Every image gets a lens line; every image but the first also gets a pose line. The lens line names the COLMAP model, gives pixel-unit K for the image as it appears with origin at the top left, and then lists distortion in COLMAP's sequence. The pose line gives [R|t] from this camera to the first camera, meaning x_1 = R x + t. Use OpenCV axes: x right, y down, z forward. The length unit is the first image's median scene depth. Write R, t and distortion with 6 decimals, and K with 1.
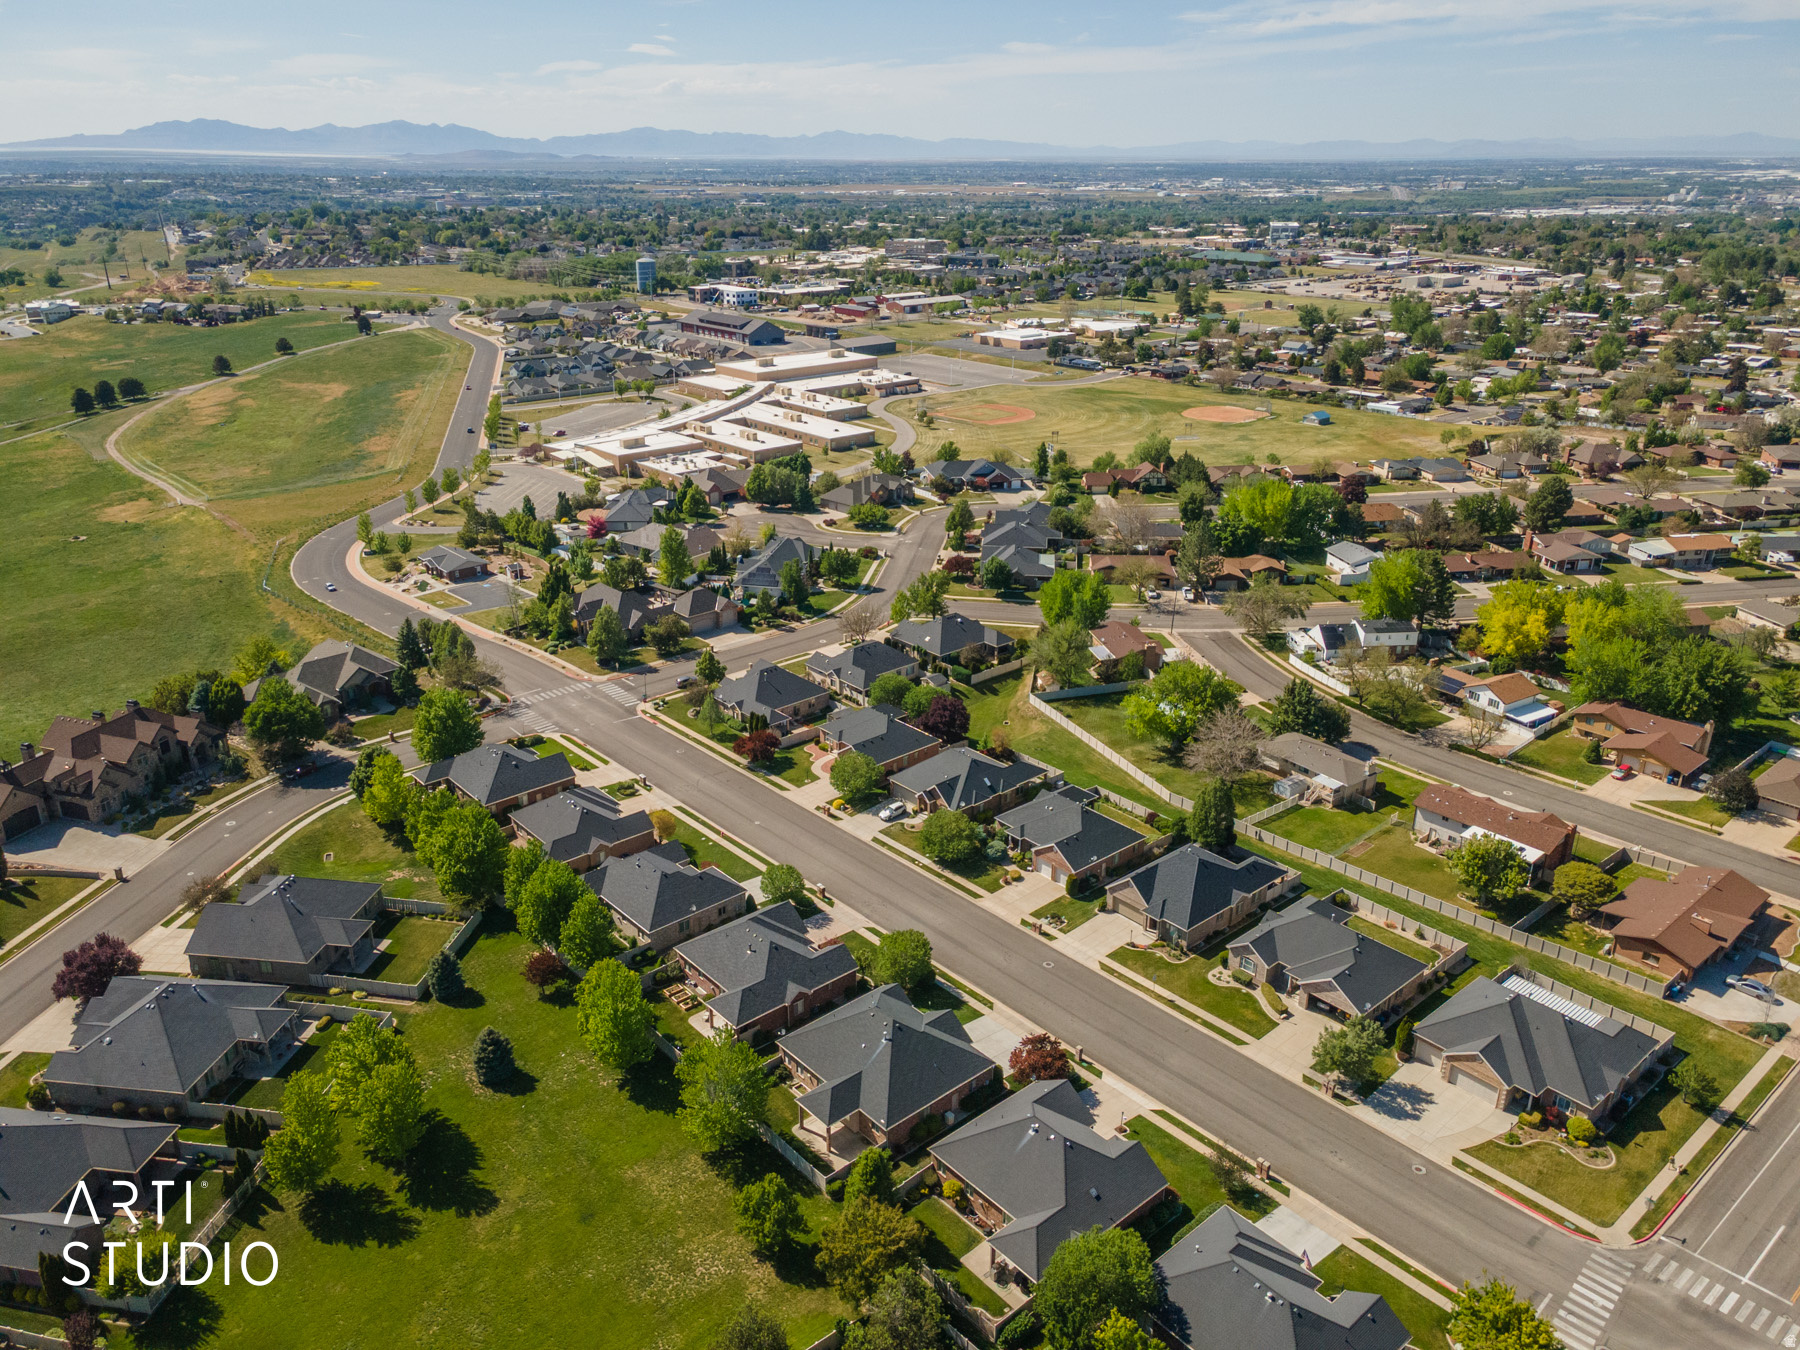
lens RADIAL K [[1325.8, 0, 897.2], [0, 1325.8, 689.3], [0, 0, 1]] dist [0.043011, 0.010618]
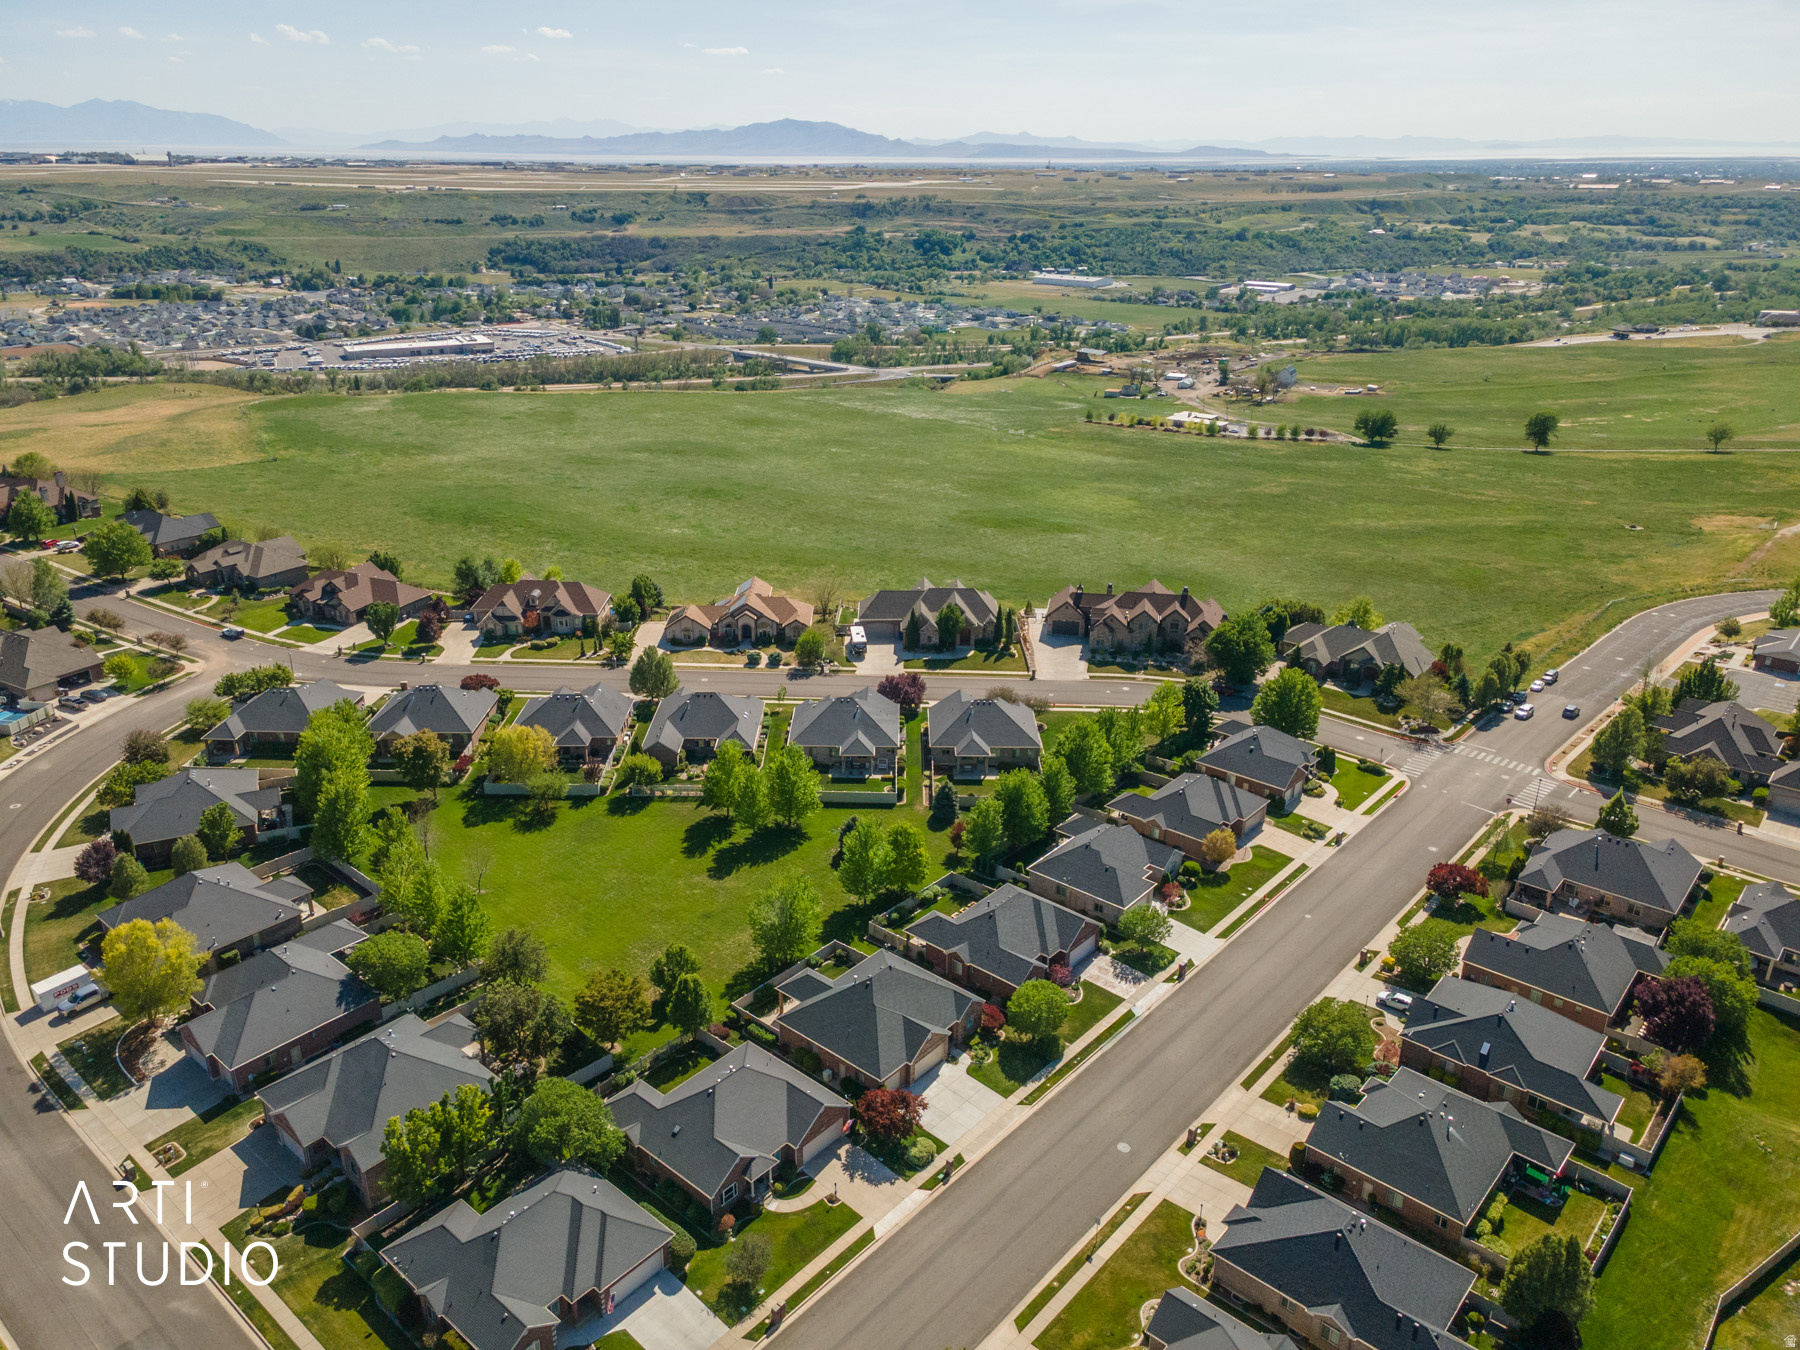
lens RADIAL K [[1325.8, 0, 852.7], [0, 1325.8, 667.9], [0, 0, 1]] dist [0.043011, 0.010618]
pose [[0.113111, 0.365835, -0.923781, 0.672561], [-0.379614, 0.875124, 0.300085, -0.210642], [0.918204, 0.316737, 0.237863, 0.505189]]
